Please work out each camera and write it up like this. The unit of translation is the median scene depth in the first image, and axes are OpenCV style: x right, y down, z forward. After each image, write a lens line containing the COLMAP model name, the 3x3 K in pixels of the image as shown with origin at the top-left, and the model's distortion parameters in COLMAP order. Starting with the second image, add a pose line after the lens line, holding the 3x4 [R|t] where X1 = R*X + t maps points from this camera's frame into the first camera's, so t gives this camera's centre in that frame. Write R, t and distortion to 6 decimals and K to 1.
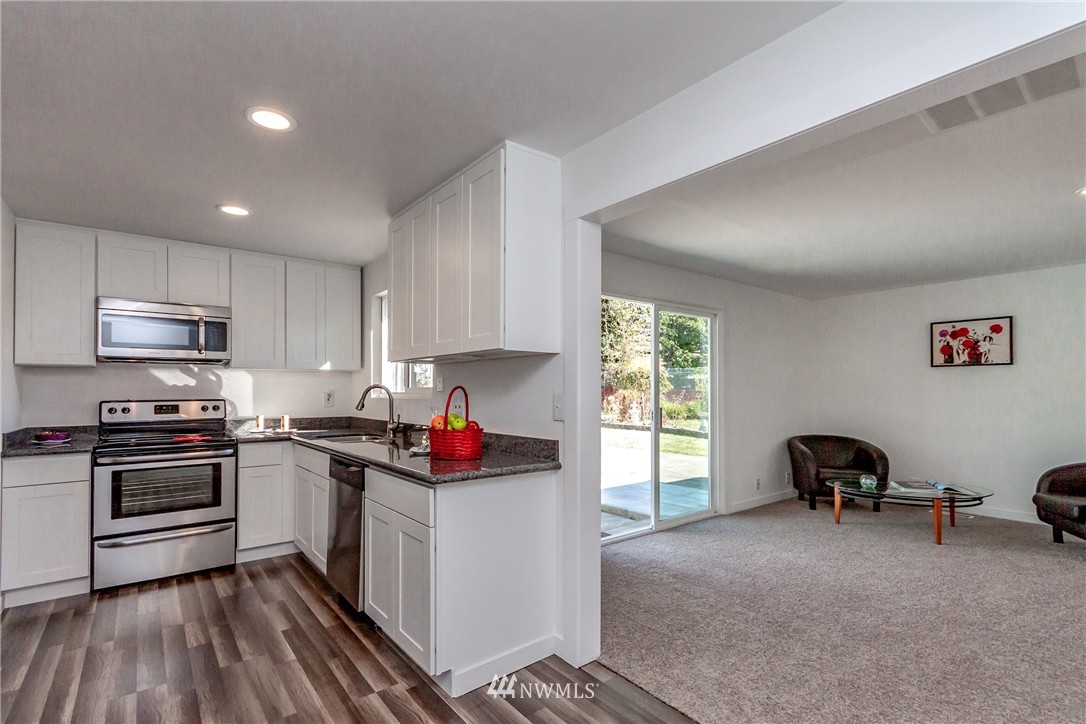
lens RADIAL K [[512.9, 0, 540.1], [0, 512.9, 381.6], [0, 0, 1]] dist [0.002911, 0.000515]
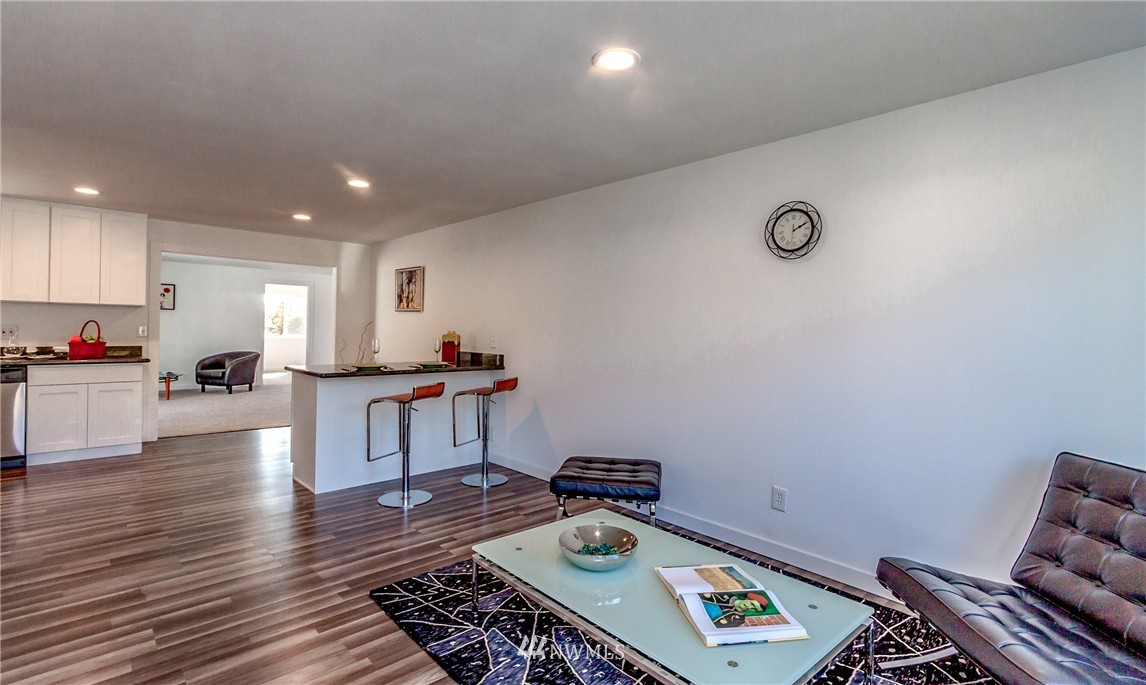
lens RADIAL K [[544.4, 0, 573.0], [0, 544.4, 342.5], [0, 0, 1]] dist [0.000050, 0.030405]
pose [[-0.069177, -0.026343, 0.997257, -1.537250], [-0.033567, 0.999147, 0.024064, -0.012857], [-0.997040, -0.031810, -0.070002, -0.431043]]
